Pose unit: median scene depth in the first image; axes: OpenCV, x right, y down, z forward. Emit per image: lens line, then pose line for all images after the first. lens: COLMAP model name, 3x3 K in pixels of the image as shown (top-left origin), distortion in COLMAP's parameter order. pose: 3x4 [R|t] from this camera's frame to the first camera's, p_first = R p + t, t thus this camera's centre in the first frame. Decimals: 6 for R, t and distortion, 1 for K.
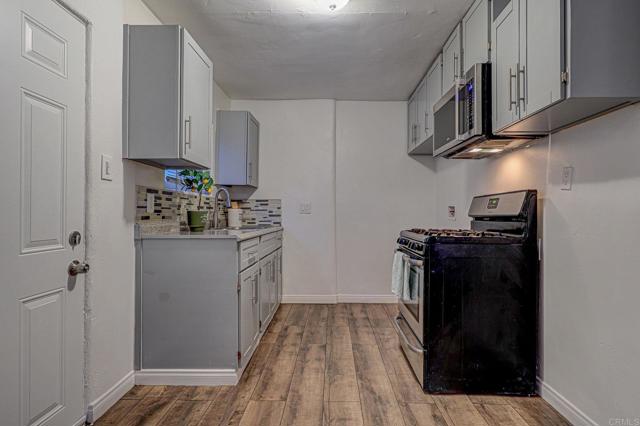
lens RADIAL K [[352.6, 0, 322.6], [0, 352.6, 209.3], [0, 0, 1]] dist [-0.030047, 0.009707]
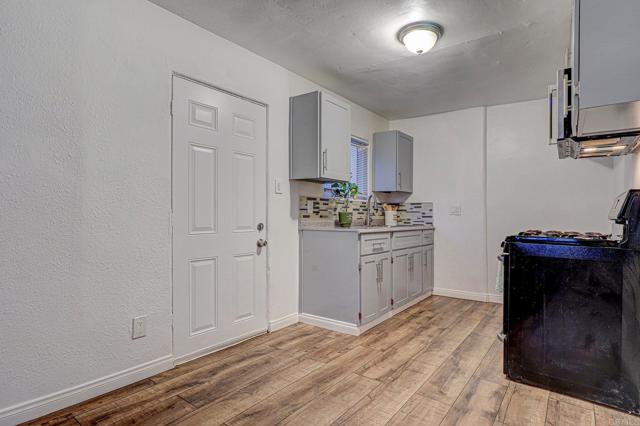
lens RADIAL K [[352.6, 0, 319.1], [0, 352.6, 215.3], [0, 0, 1]] dist [-0.030047, 0.009707]
pose [[0.808371, 0.007897, -0.588621, 0.445540], [-0.002048, 0.999942, 0.010604, 0.003095], [0.588670, -0.007367, 0.808340, -0.222843]]
